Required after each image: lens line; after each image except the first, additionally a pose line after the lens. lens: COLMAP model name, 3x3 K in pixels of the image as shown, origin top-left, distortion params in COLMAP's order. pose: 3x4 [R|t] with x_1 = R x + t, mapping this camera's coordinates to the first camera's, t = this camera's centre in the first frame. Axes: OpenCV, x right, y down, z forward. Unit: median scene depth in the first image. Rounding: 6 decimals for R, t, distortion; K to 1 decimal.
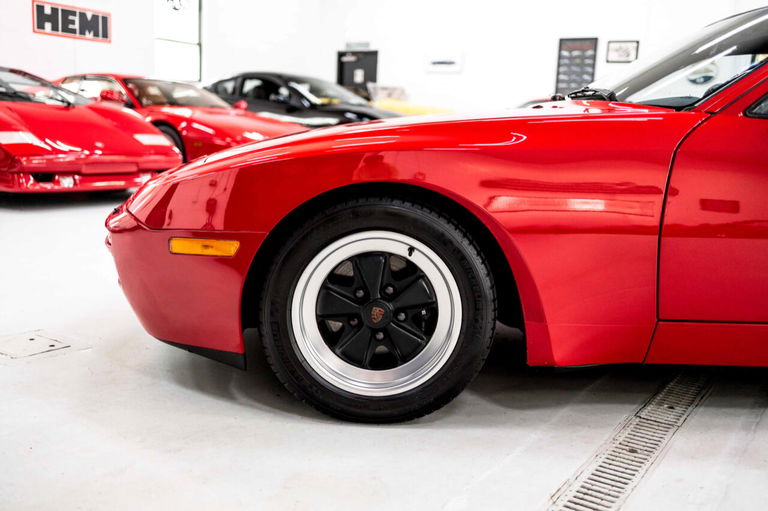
lens RADIAL K [[771.1, 0, 386.0], [0, 771.1, 257.9], [0, 0, 1]] dist [0.024804, -0.019392]
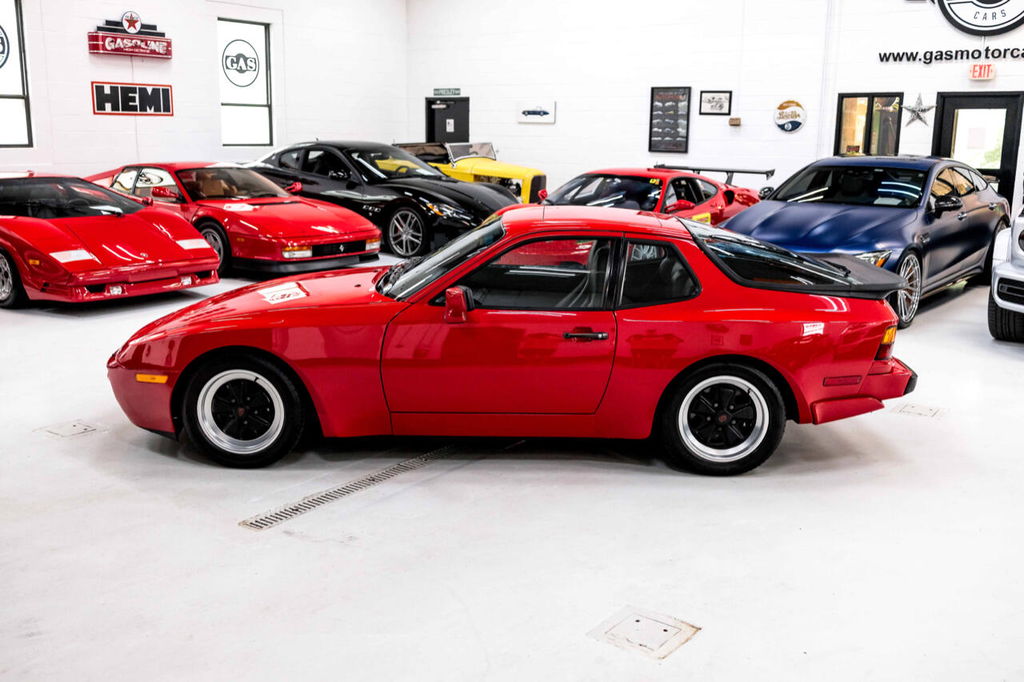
lens RADIAL K [[1028.1, 0, 514.7], [0, 1028.1, 344.2], [0, 0, 1]] dist [0.024804, -0.019392]
pose [[0.997699, -0.017333, -0.065541, 0.166828], [0.019894, 0.999056, 0.038614, -0.035847], [0.064810, -0.039829, 0.997102, -0.300661]]
